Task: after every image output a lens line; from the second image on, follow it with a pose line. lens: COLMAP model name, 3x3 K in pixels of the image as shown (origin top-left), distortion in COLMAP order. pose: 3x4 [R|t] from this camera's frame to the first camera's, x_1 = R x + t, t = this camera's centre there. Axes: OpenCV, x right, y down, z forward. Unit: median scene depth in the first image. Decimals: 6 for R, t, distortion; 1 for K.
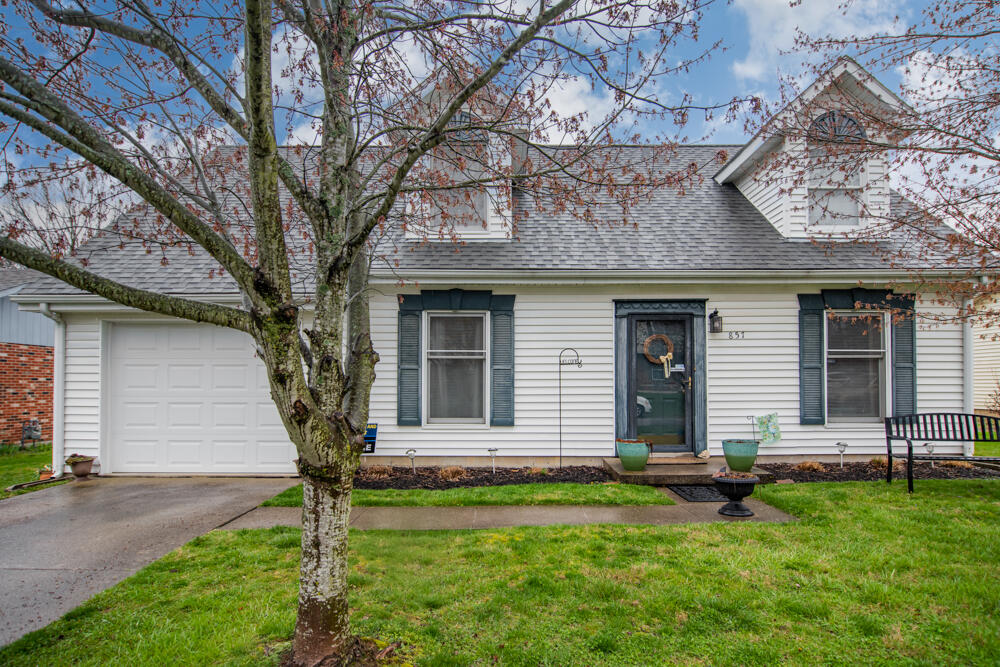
lens RADIAL K [[559.3, 0, 501.3], [0, 559.3, 365.5], [0, 0, 1]] dist [-0.002584, -0.000282]
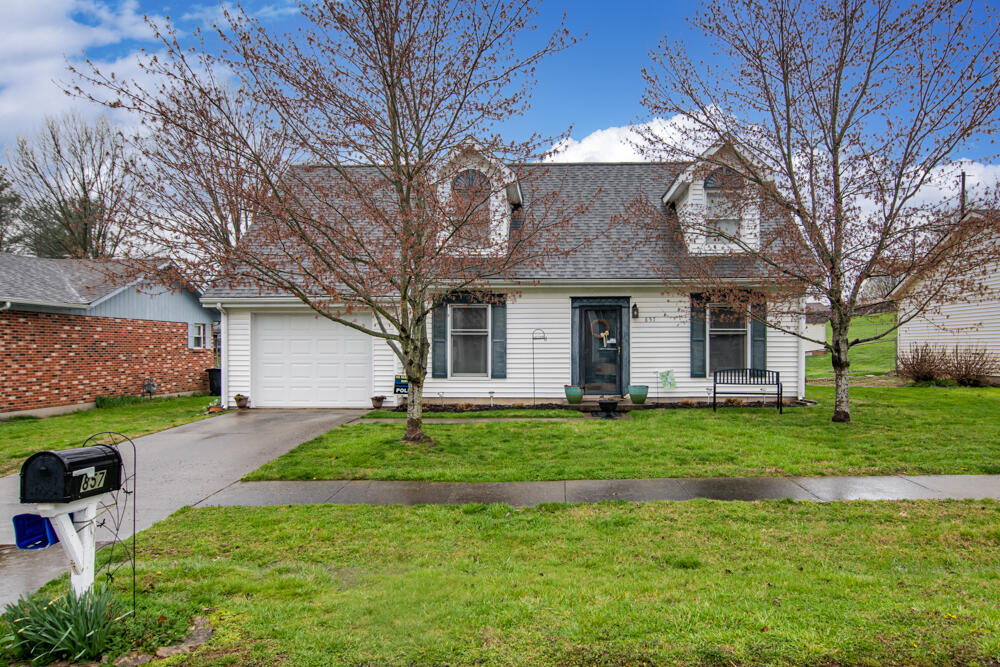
lens RADIAL K [[559.3, 0, 501.0], [0, 559.3, 333.8], [0, 0, 1]] dist [-0.002584, -0.000282]
pose [[0.998642, -0.002524, -0.052043, 0.090291], [0.002867, 0.999975, 0.006525, -0.026213], [0.052025, -0.006666, 0.998624, -0.562064]]
